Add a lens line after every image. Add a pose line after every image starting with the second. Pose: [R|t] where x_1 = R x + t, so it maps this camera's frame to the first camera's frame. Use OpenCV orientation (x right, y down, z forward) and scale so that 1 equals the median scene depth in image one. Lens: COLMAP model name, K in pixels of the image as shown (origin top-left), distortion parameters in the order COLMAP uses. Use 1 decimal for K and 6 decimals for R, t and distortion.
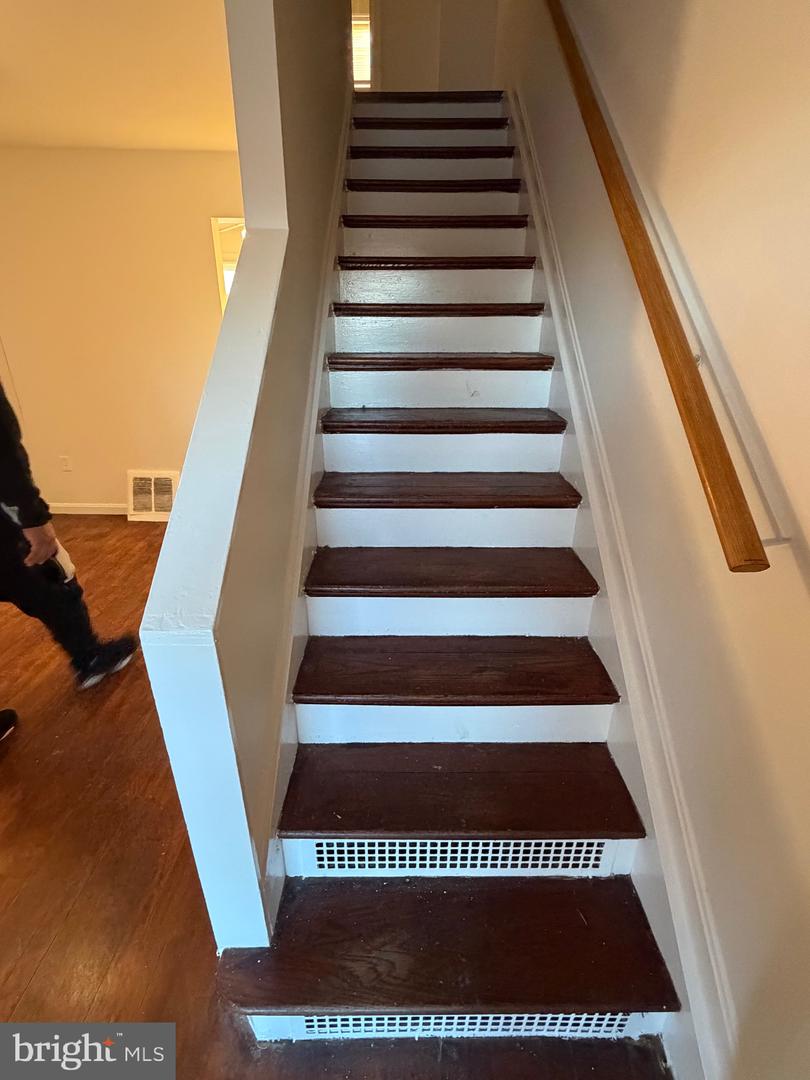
lens RADIAL K [[513.6, 0, 404.4], [0, 513.6, 538.2], [0, 0, 1]] dist [-0.001301, -0.000039]
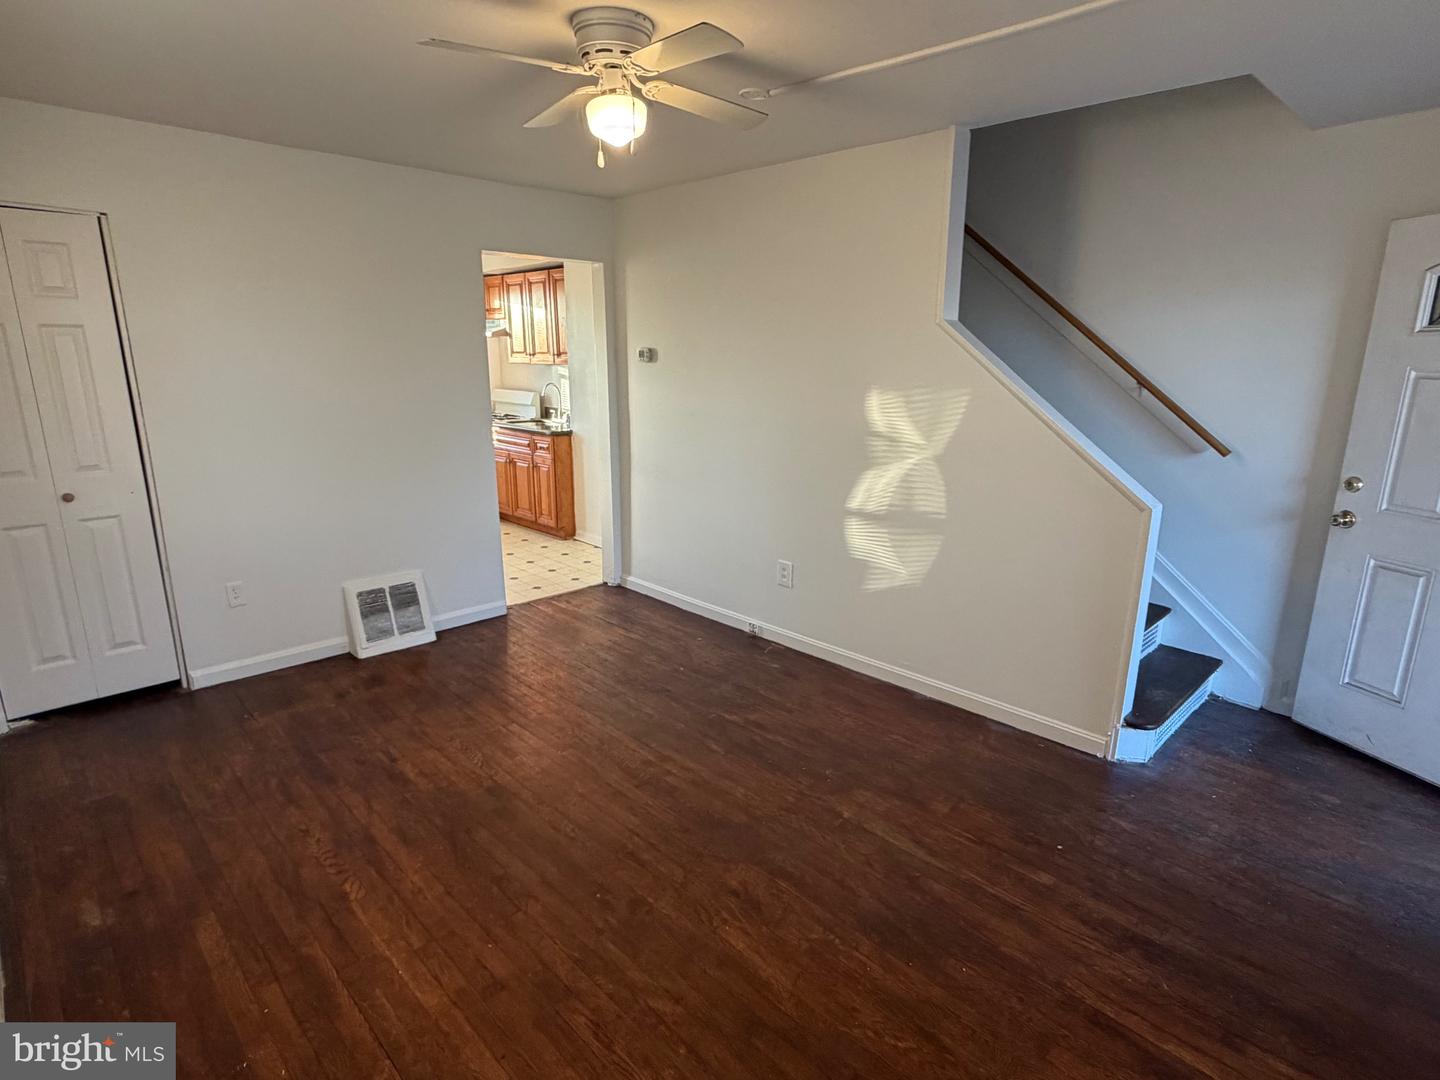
lens RADIAL K [[772.2, 0, 723.9], [0, 772.2, 539.7], [0, 0, 1]] dist [-0.004129, 0.002270]
pose [[0.720290, -0.170229, 0.672461, -0.845121], [0.271556, 0.961248, -0.047537, -0.008146], [-0.638310, 0.216852, 0.738604, -0.054461]]
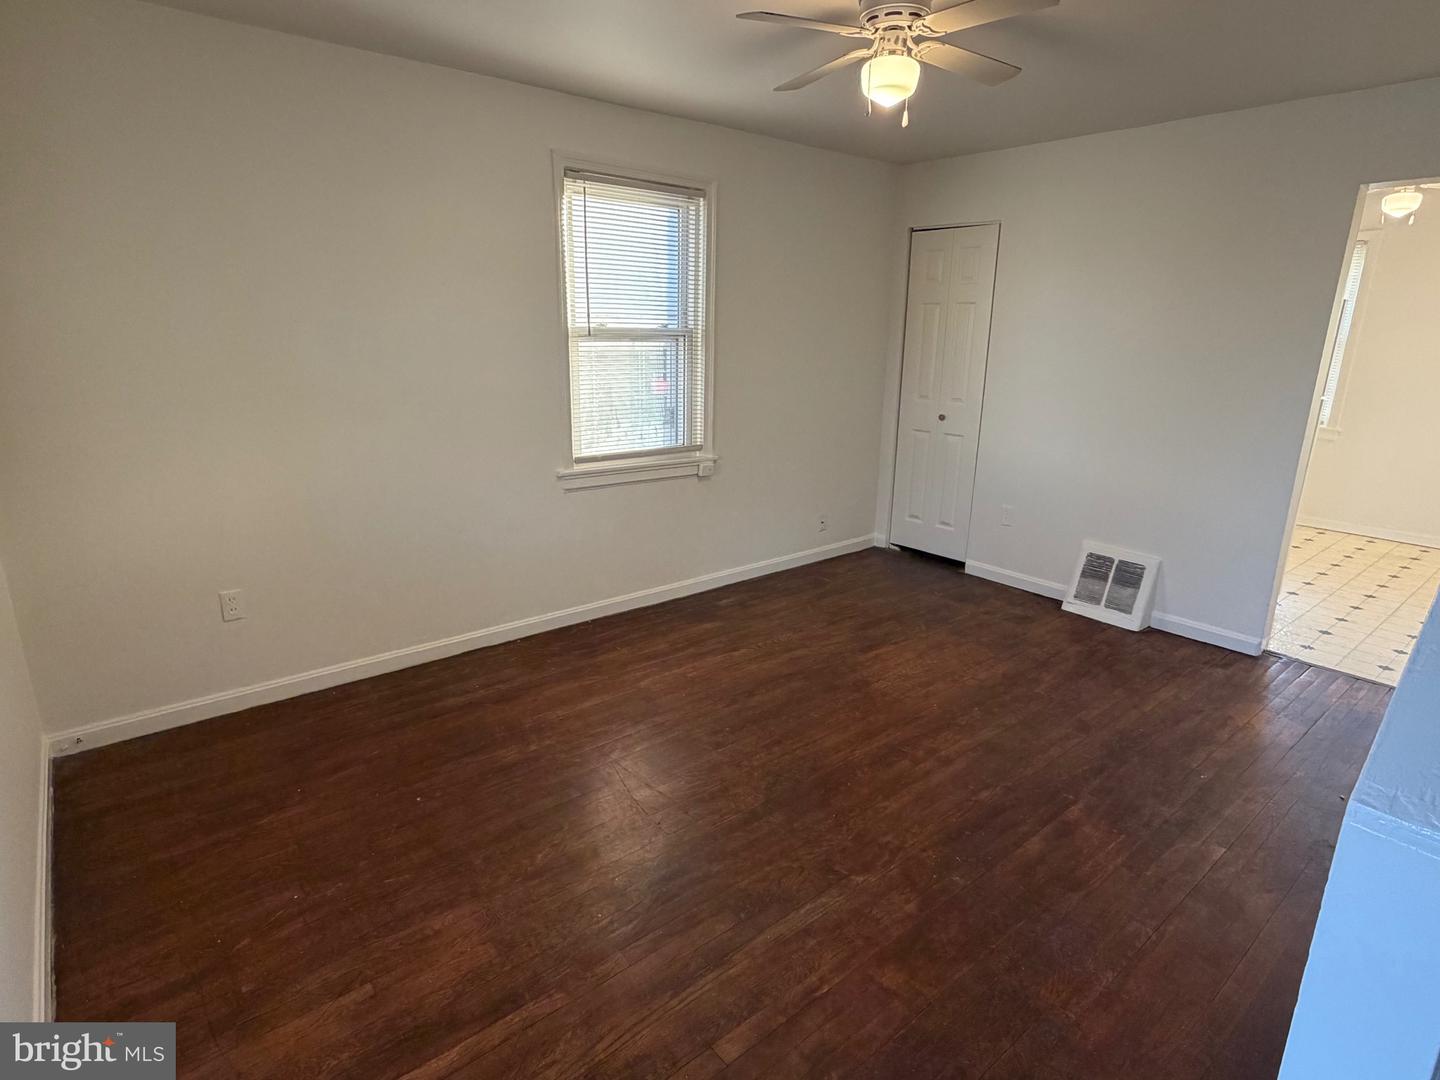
lens RADIAL K [[772.2, 0, 719.5], [0, 772.2, 542.4], [0, 0, 1]] dist [-0.004129, 0.002270]
pose [[0.638292, 0.208270, -0.741085, -0.073834], [-0.309780, 0.950808, 0.000397, 0.023895], [0.704712, 0.229320, 0.671411, -0.061548]]
